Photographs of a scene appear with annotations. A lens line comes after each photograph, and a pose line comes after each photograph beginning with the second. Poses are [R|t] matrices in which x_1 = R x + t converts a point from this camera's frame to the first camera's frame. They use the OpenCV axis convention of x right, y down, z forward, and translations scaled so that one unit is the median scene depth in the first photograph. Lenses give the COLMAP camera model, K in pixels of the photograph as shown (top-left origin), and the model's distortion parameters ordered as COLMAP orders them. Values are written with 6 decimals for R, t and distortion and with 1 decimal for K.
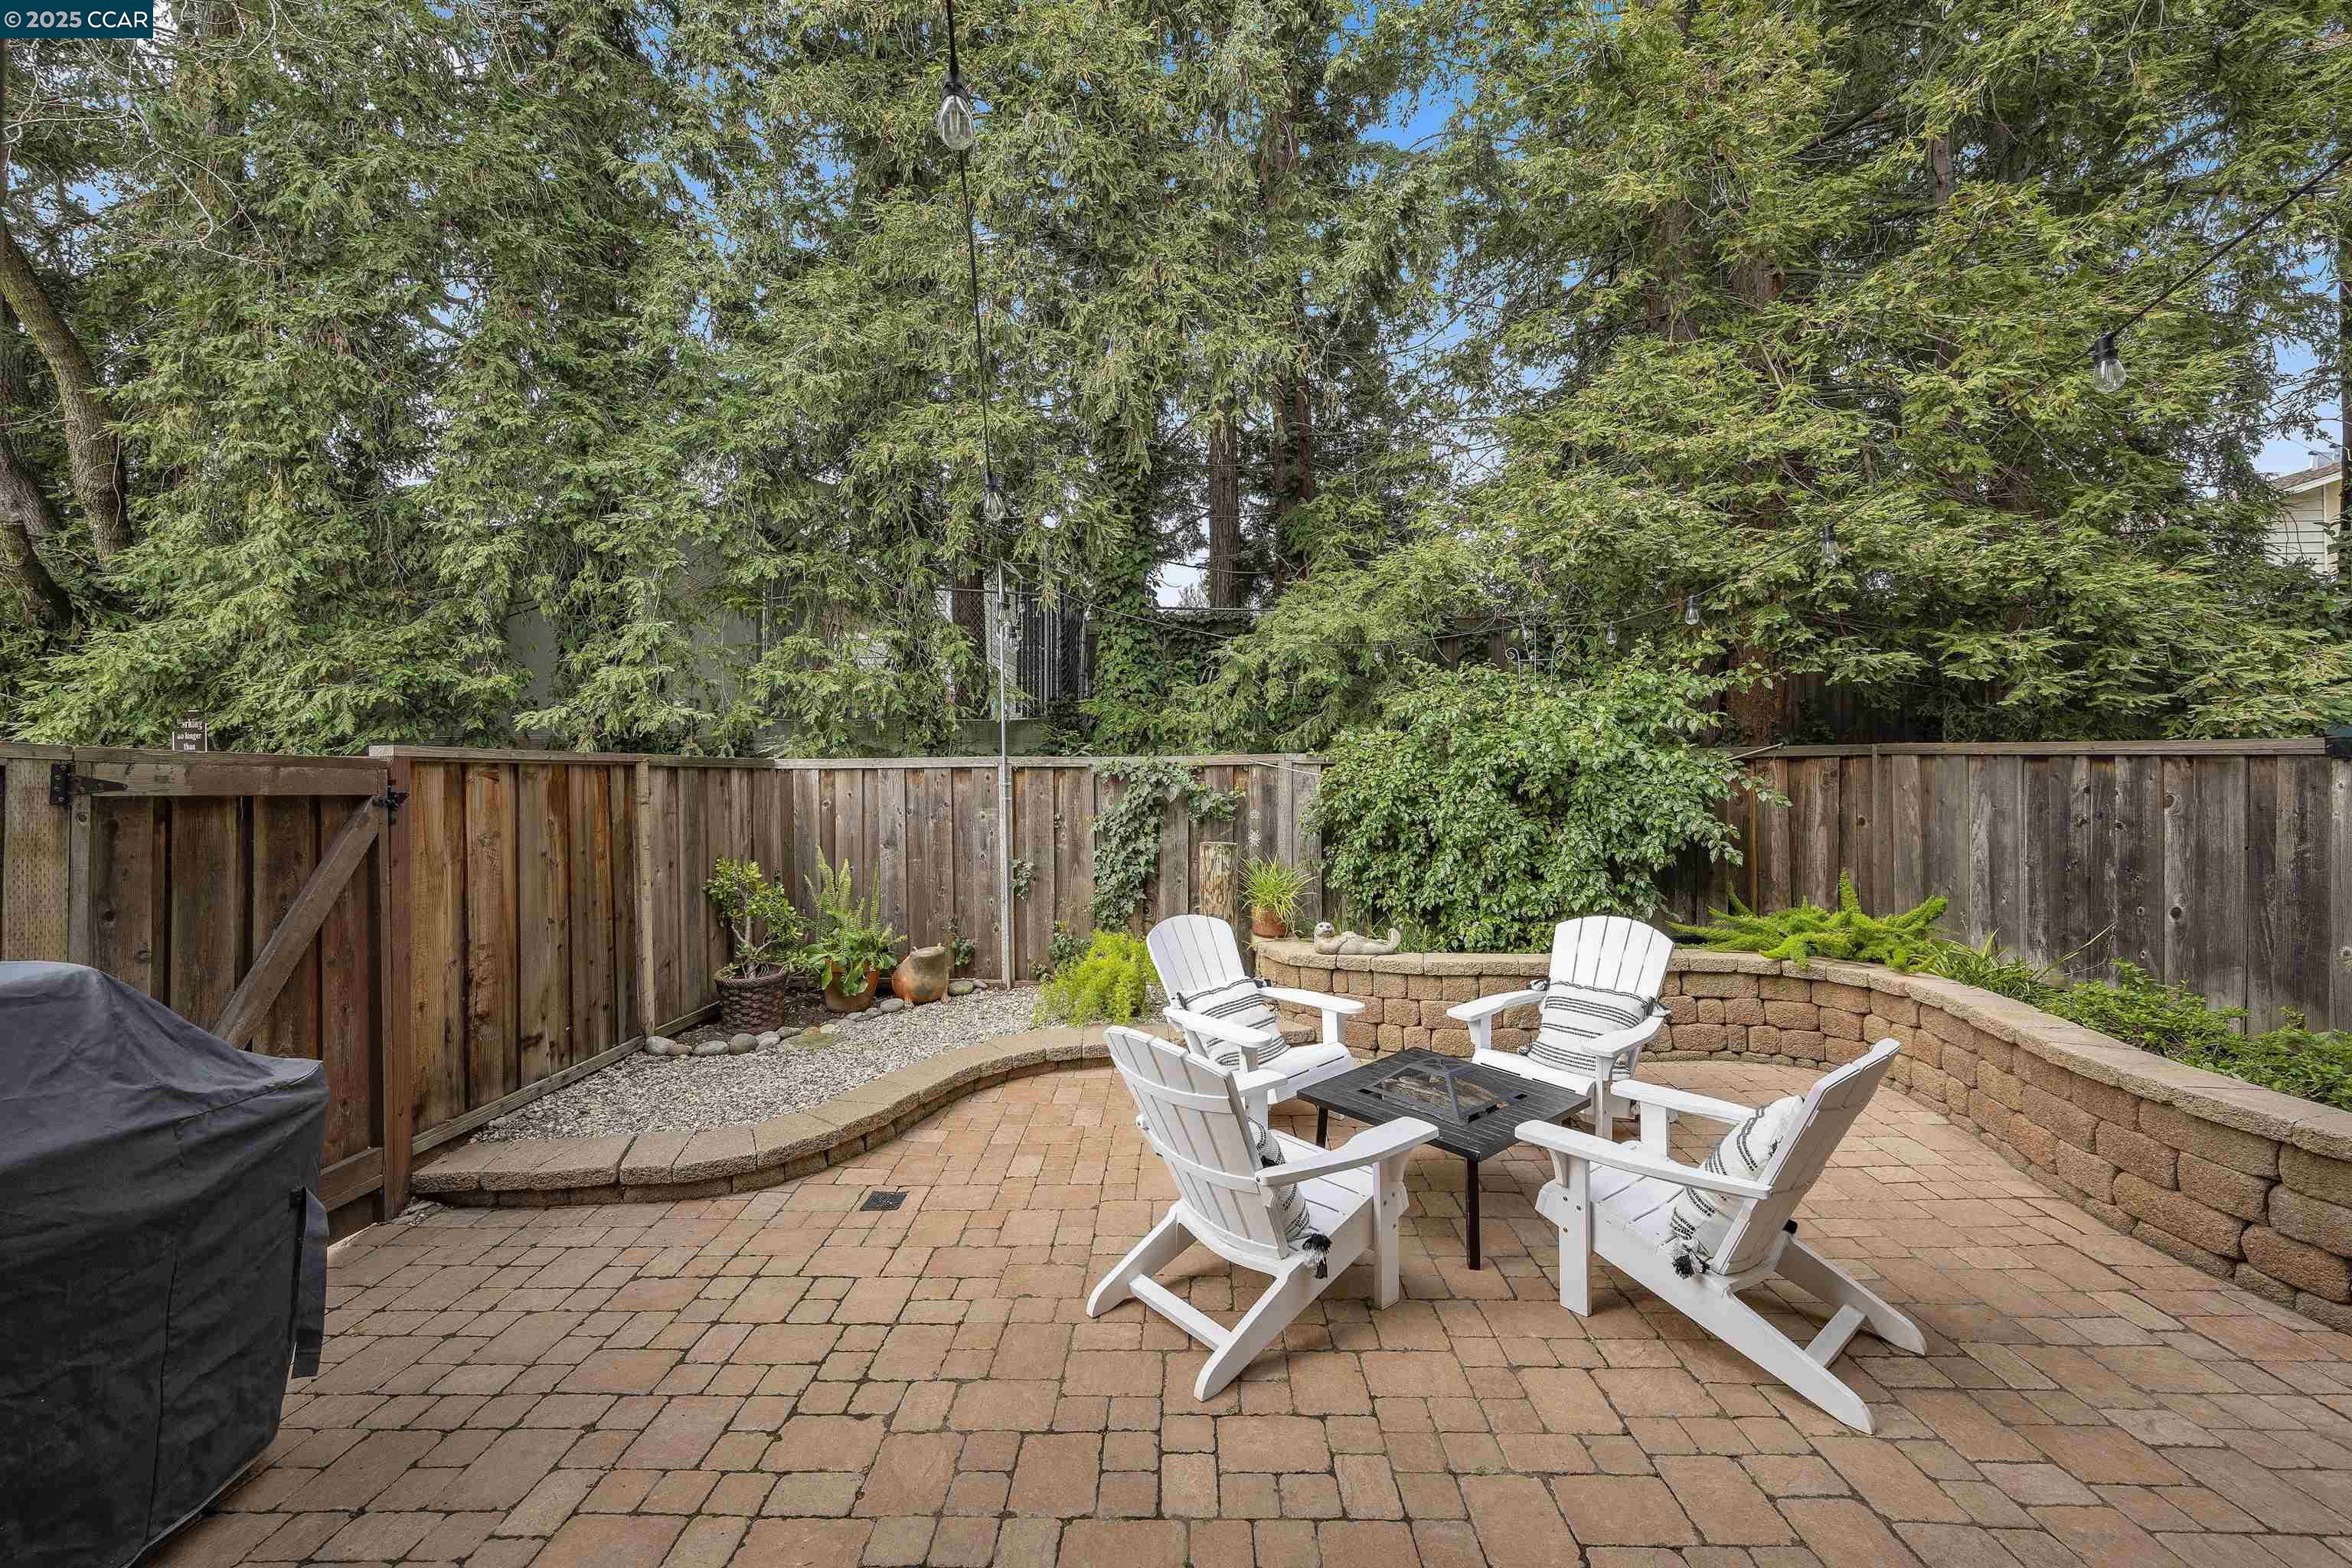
lens RADIAL K [[945.2, 0, 1177.6], [0, 945.2, 771.9], [0, 0, 1]] dist [0.001395, 0.000014]
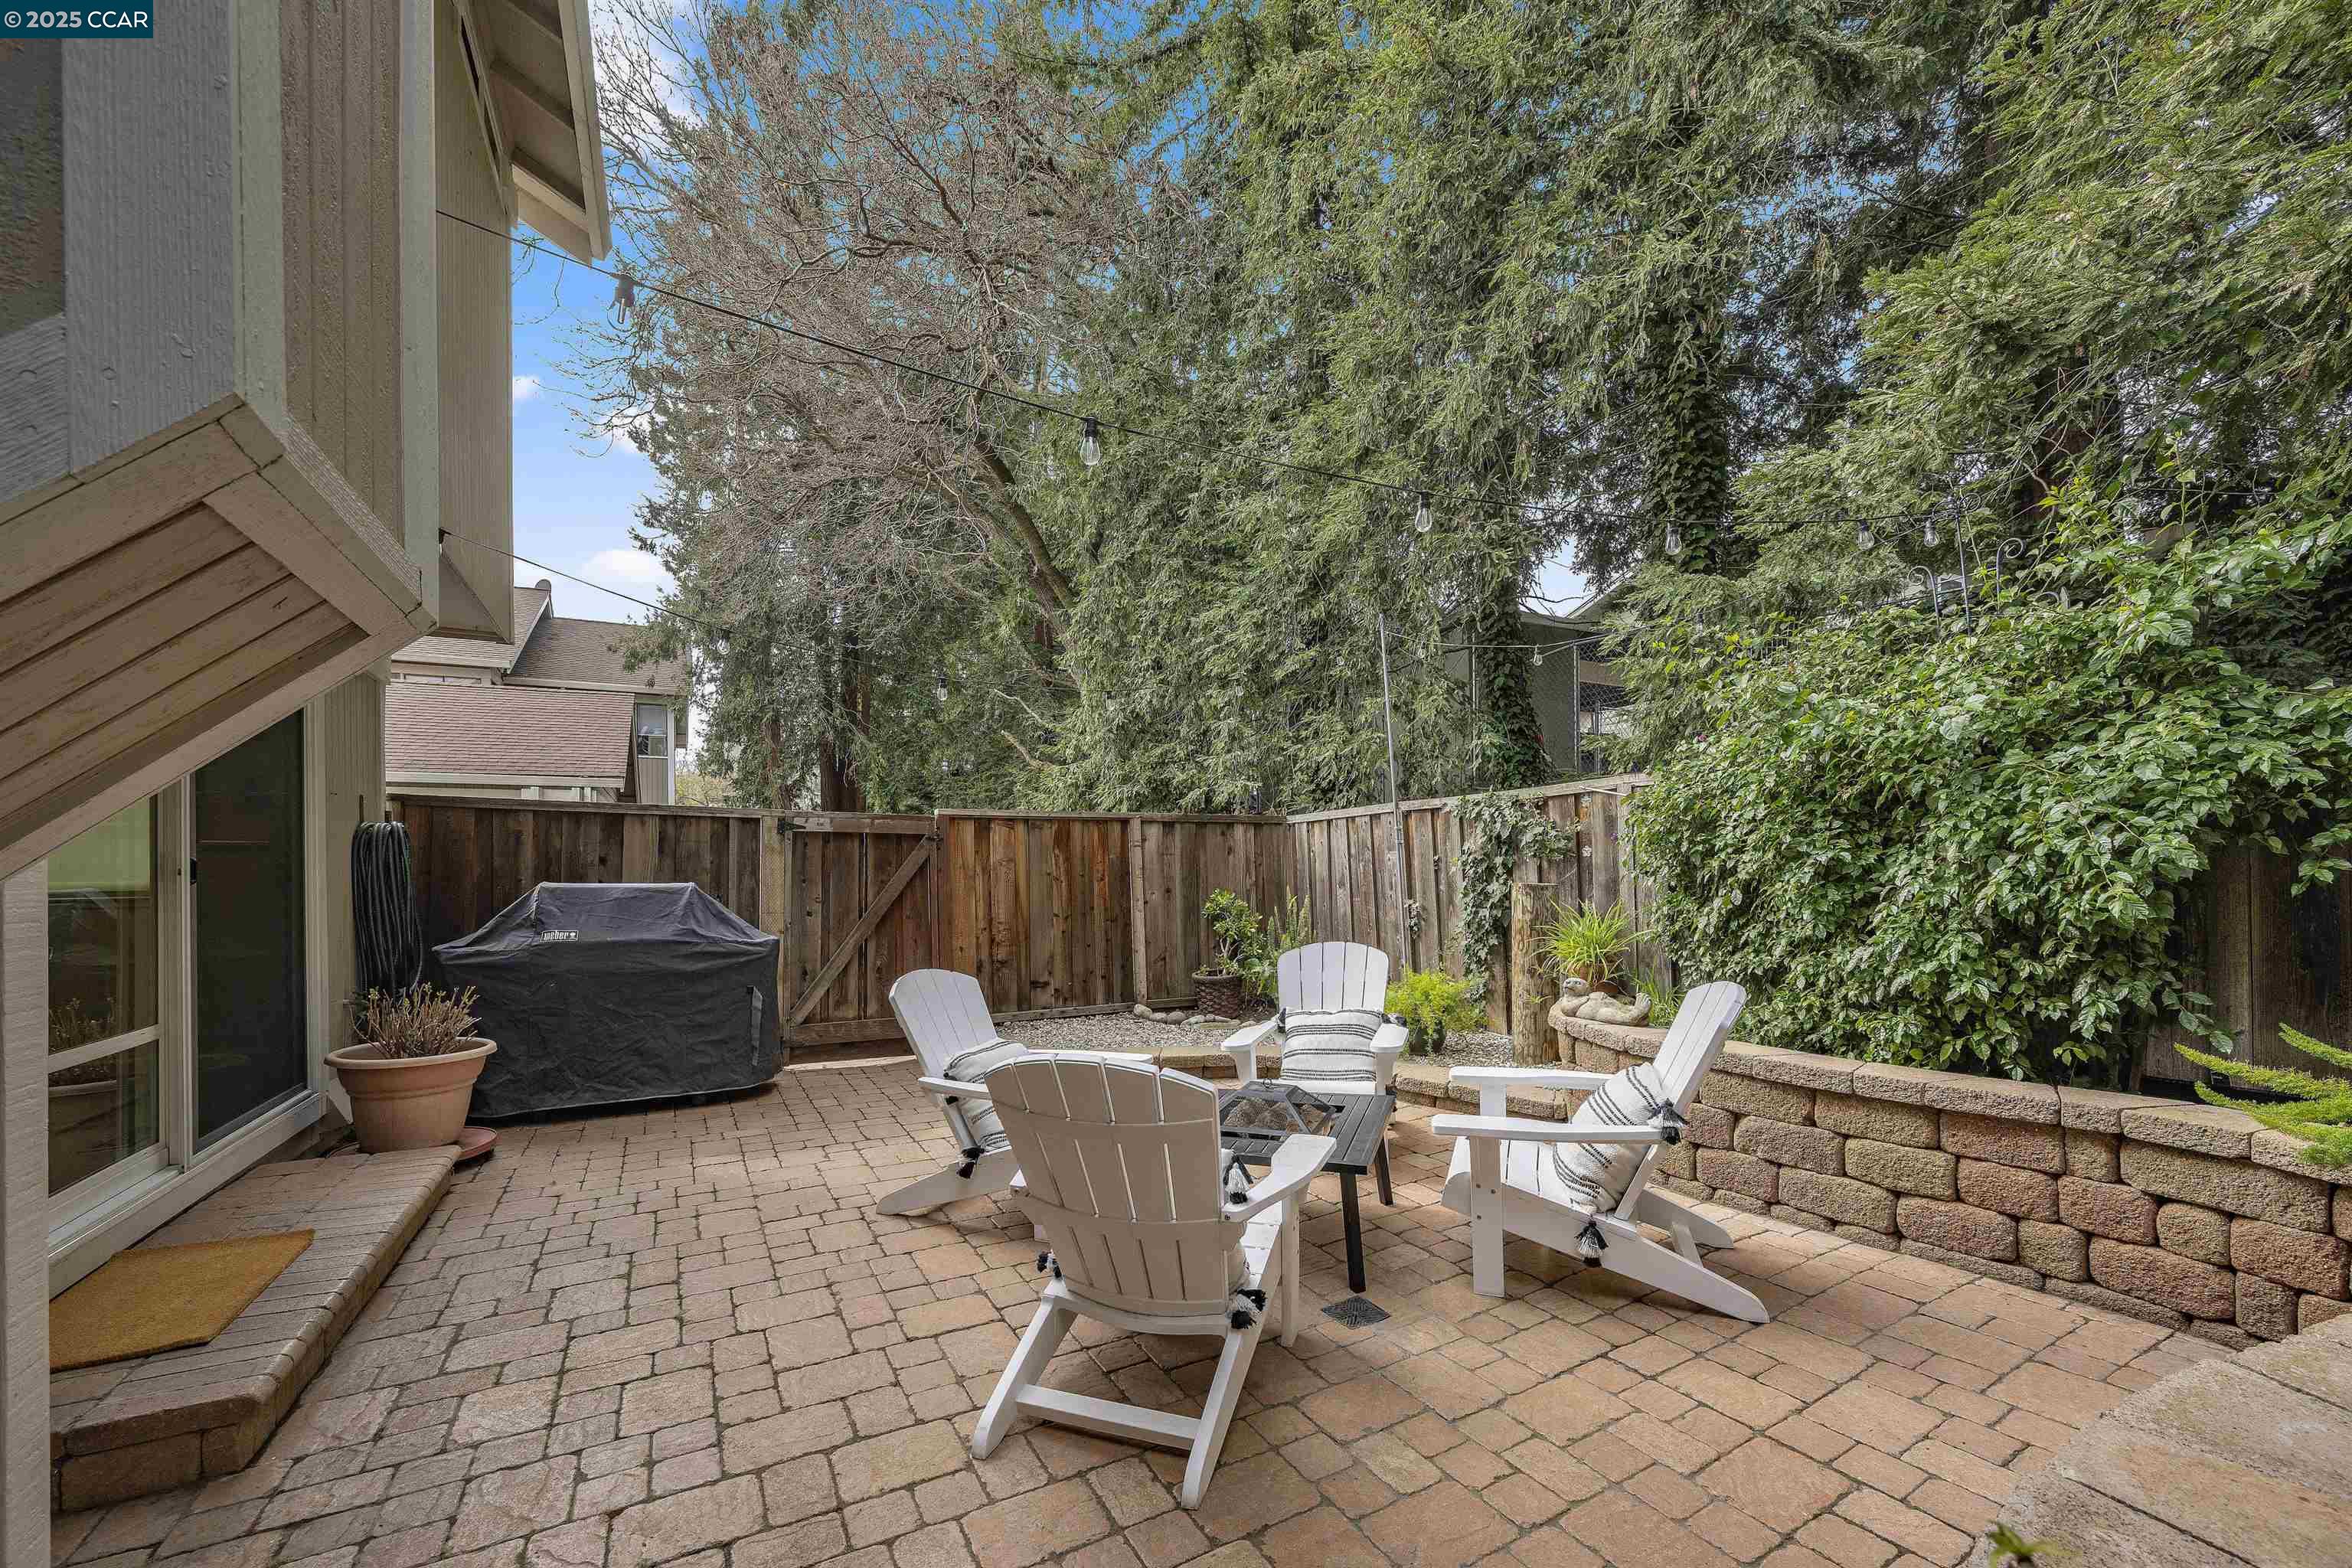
lens RADIAL K [[931.3, 0, 1192.4], [0, 931.3, 873.6], [0, 0, 1]] dist [0.000740, -0.000144]
pose [[0.499968, 0.001073, -0.866043, 0.844642], [0.012113, 0.999893, 0.008232, 0.074080], [0.865959, -0.014606, 0.499902, 0.394359]]
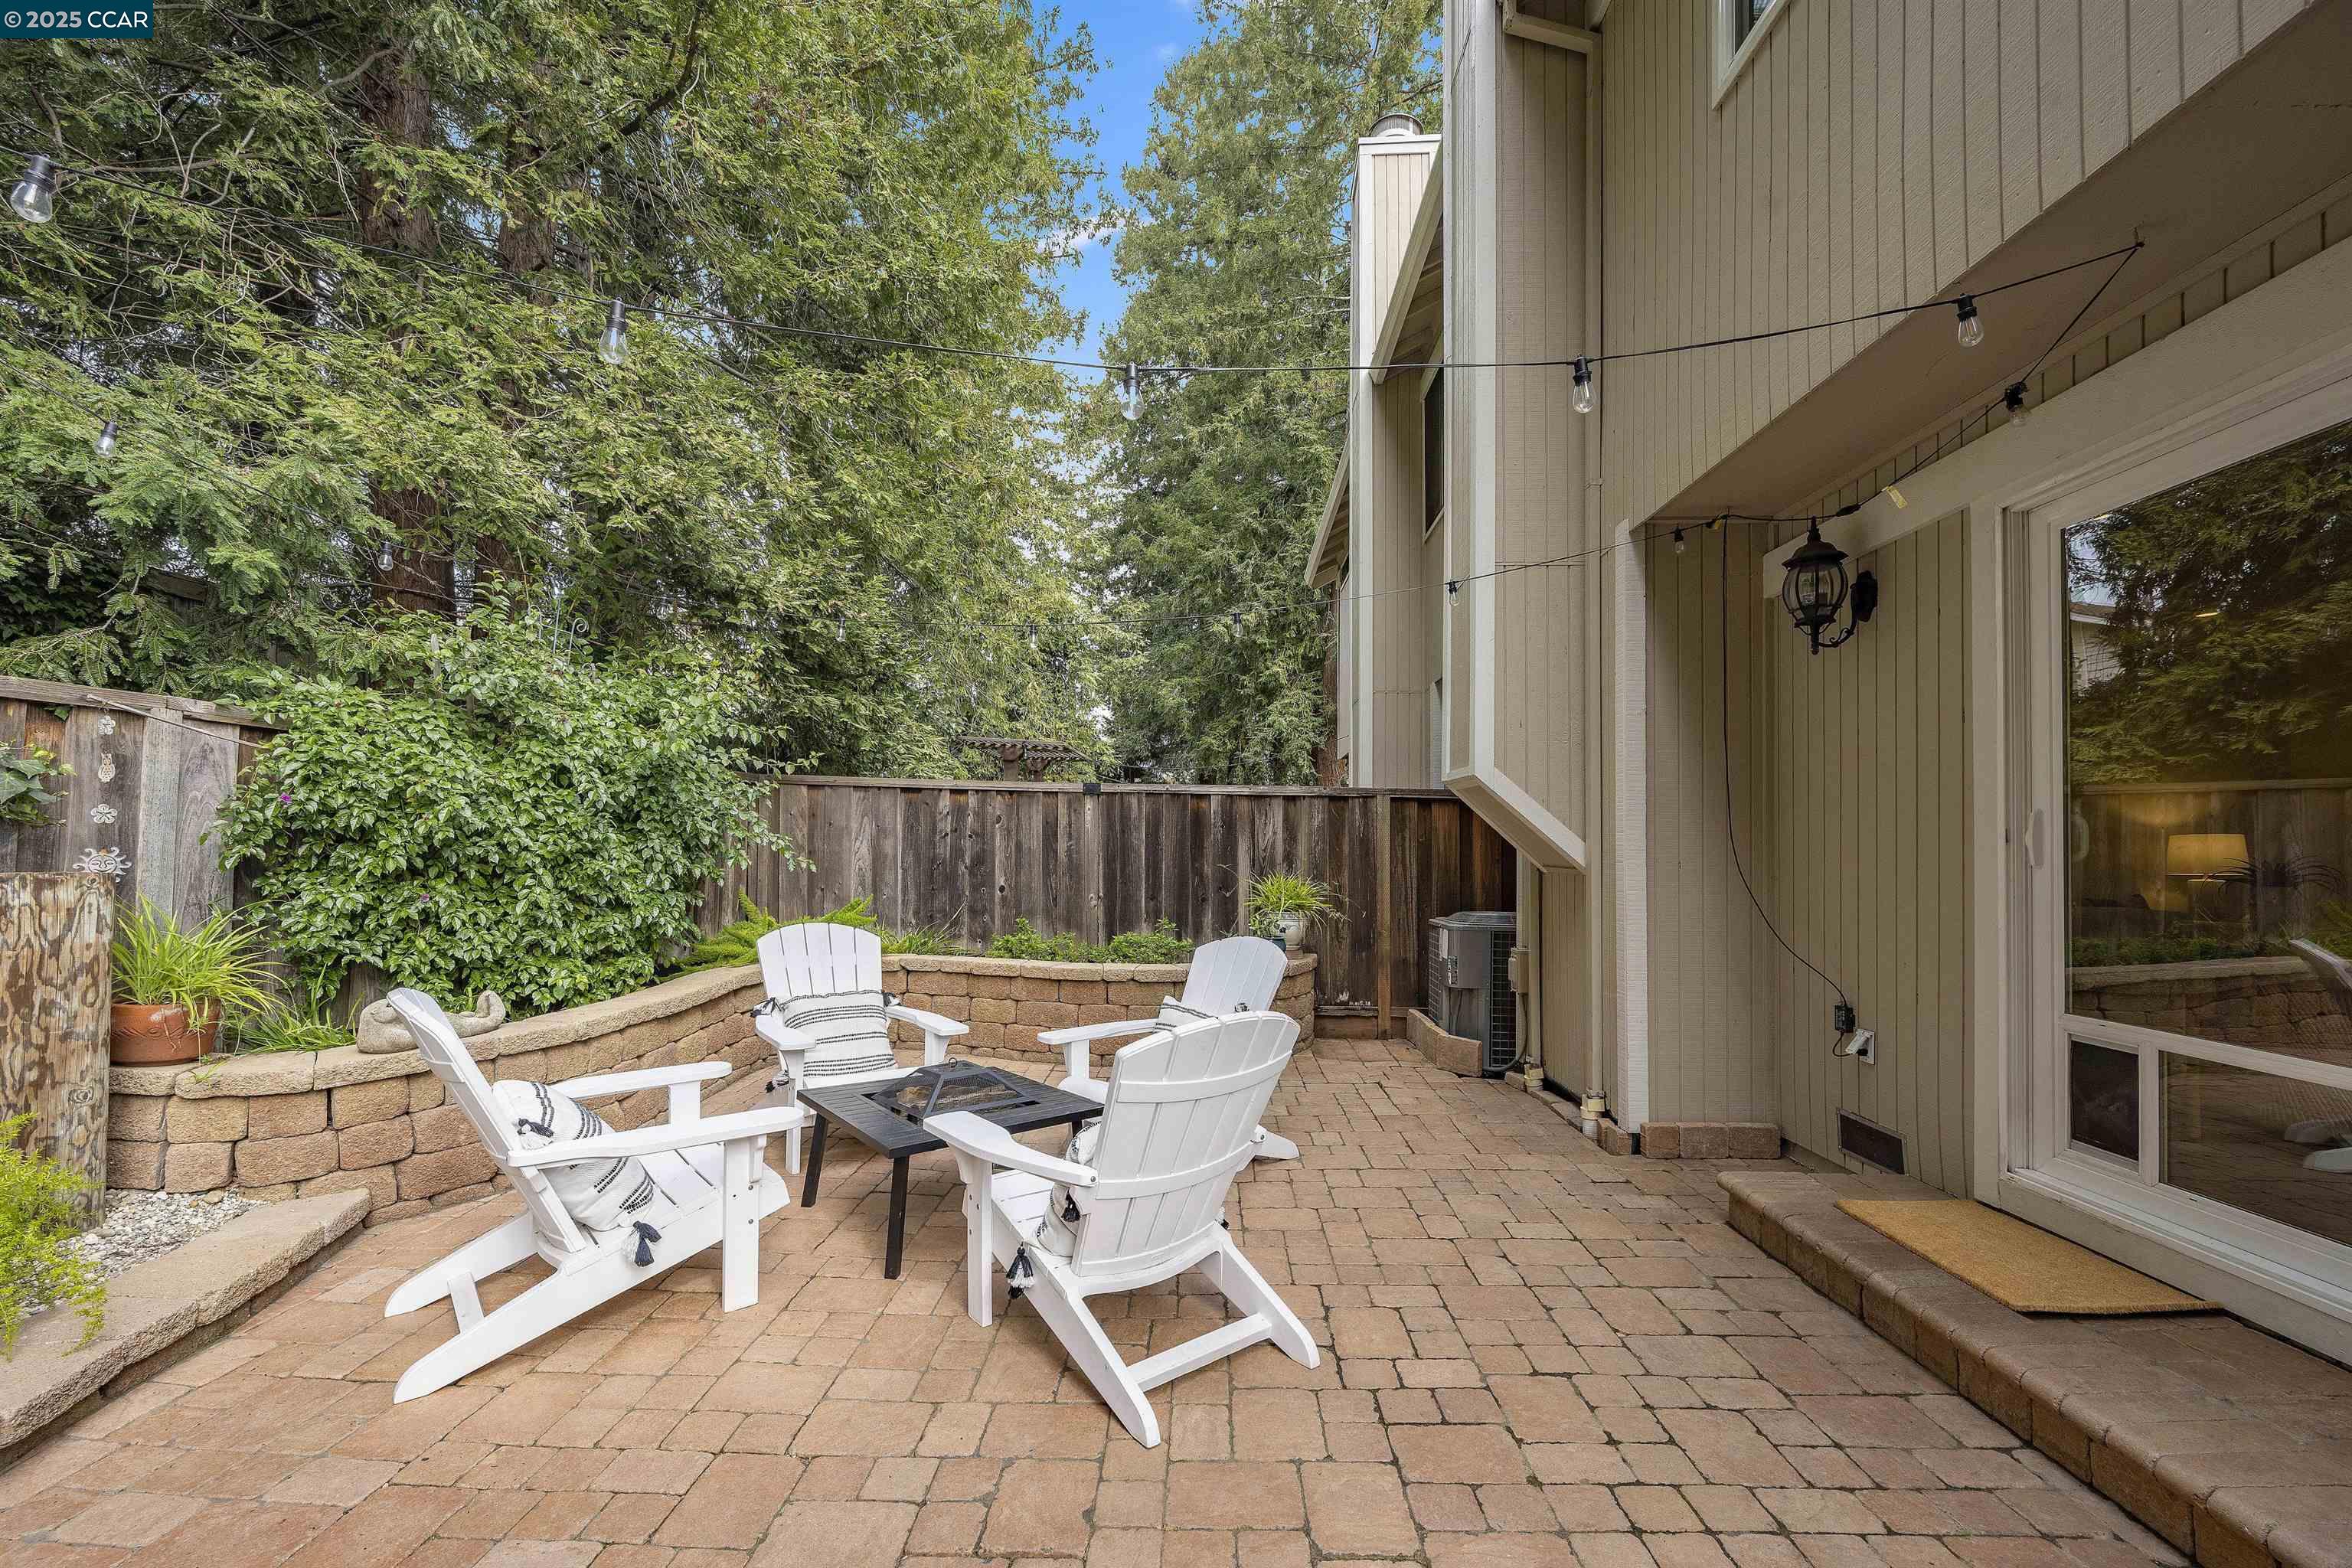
lens RADIAL K [[949.2, 0, 1183.4], [0, 949.2, 845.0], [0, 0, 1]] dist [-0.003173, -0.000378]
pose [[0.001422, 0.011700, 0.999931, -0.510282], [-0.005699, 0.999915, -0.011692, 0.084150], [-0.999983, -0.005682, 0.001489, 0.637762]]
